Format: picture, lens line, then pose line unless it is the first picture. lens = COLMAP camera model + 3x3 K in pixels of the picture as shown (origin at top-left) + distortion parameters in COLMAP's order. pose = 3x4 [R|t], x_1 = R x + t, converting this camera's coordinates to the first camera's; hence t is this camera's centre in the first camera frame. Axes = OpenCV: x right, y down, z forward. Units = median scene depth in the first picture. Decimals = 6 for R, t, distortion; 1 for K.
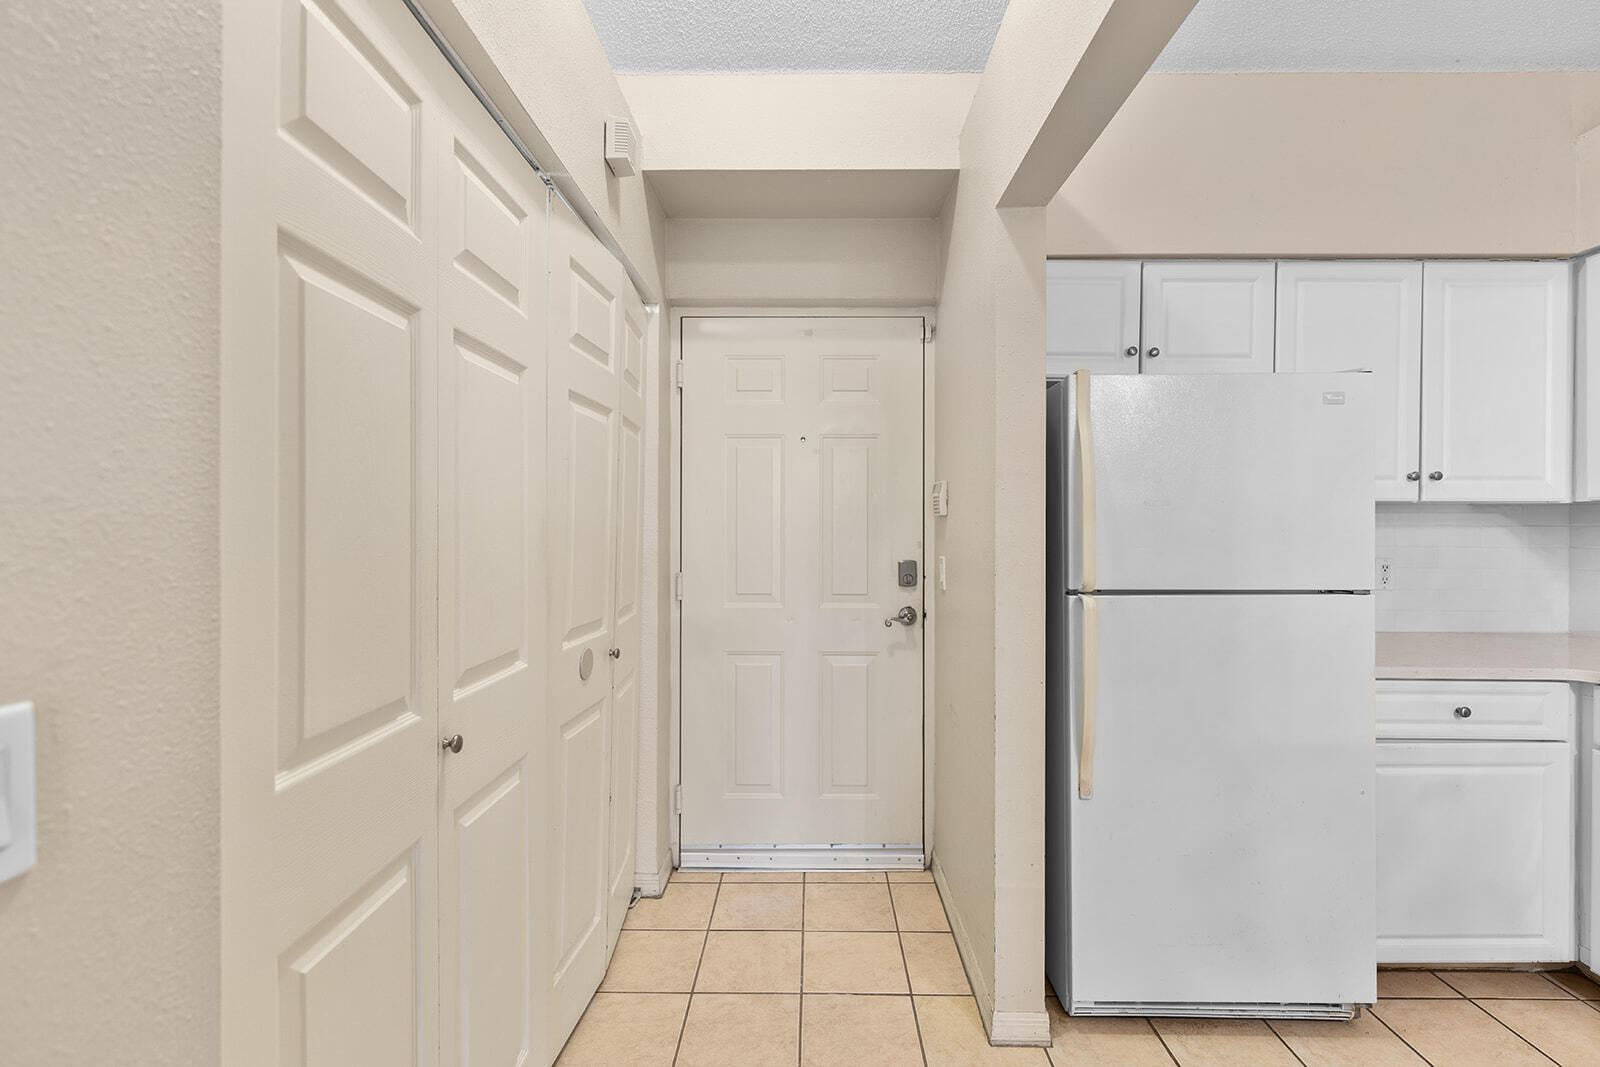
lens RADIAL K [[707.4, 0, 800.0], [0, 707.4, 533.5], [0, 0, 1]] dist [-0.000739, -0.000478]
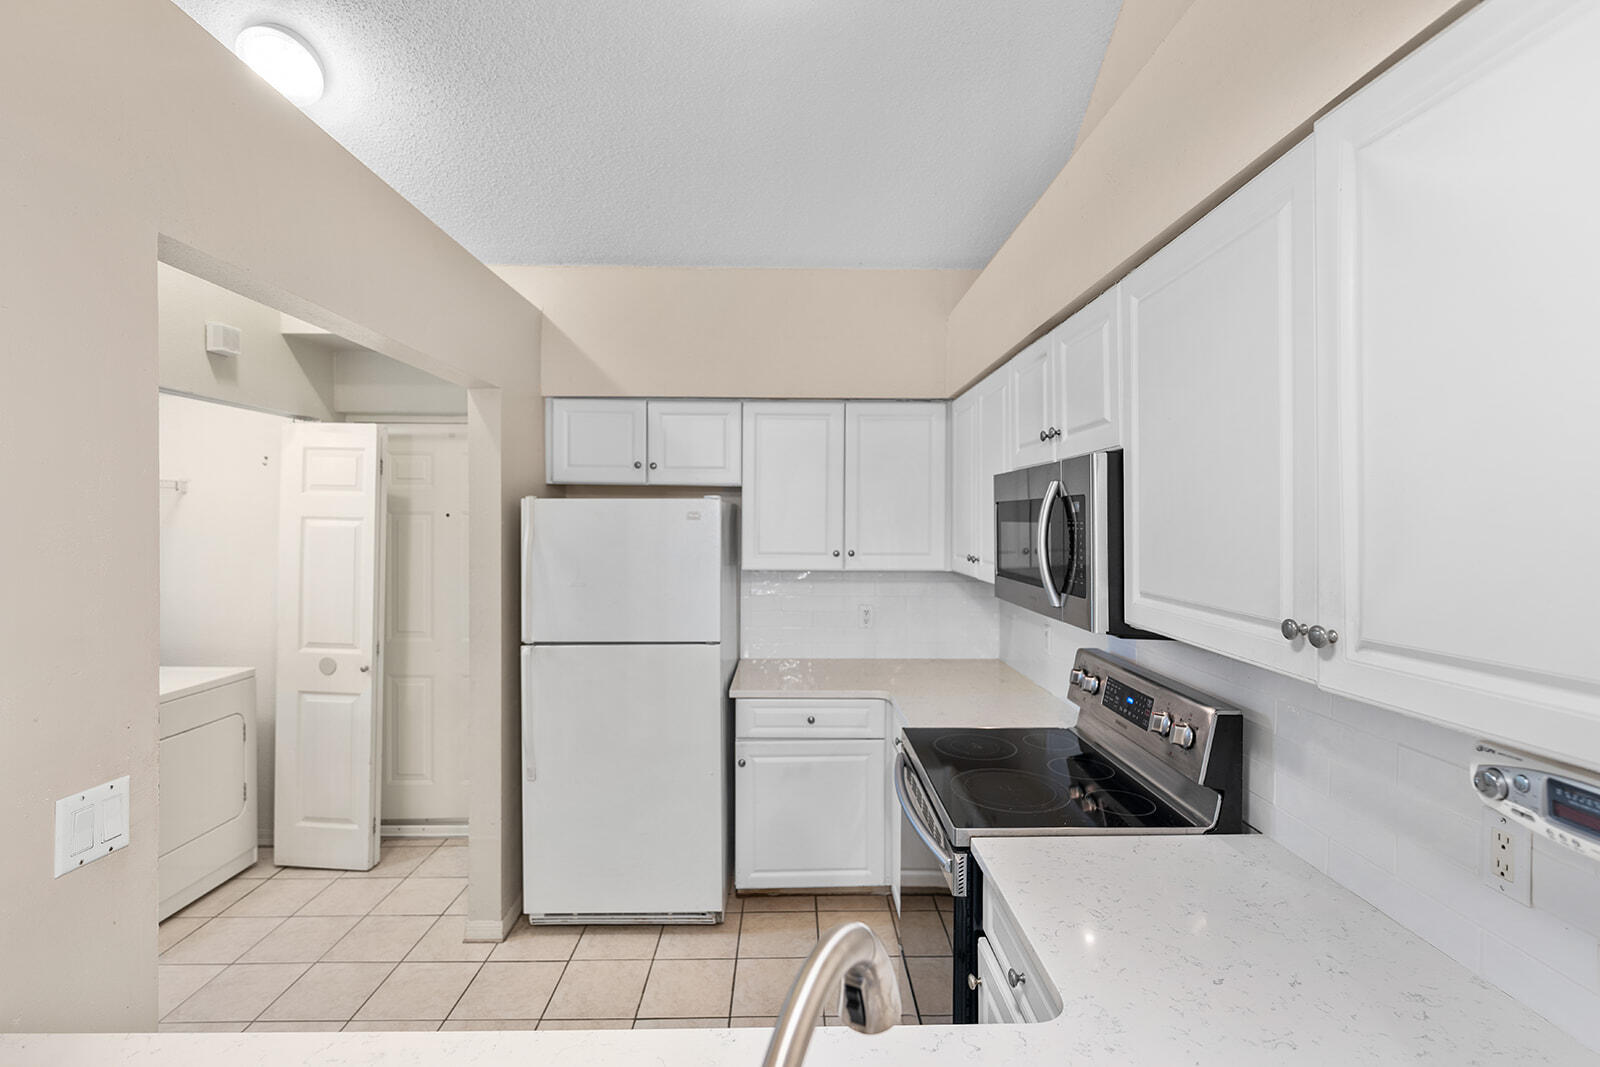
lens RADIAL K [[707.4, 0, 800.0], [0, 707.4, 533.5], [0, 0, 1]] dist [-0.000739, -0.000478]
pose [[0.999418, 0.001911, 0.034060, 0.862241], [-0.002134, 0.999976, 0.006535, -0.151057], [-0.034047, -0.006604, 0.999398, -0.491089]]
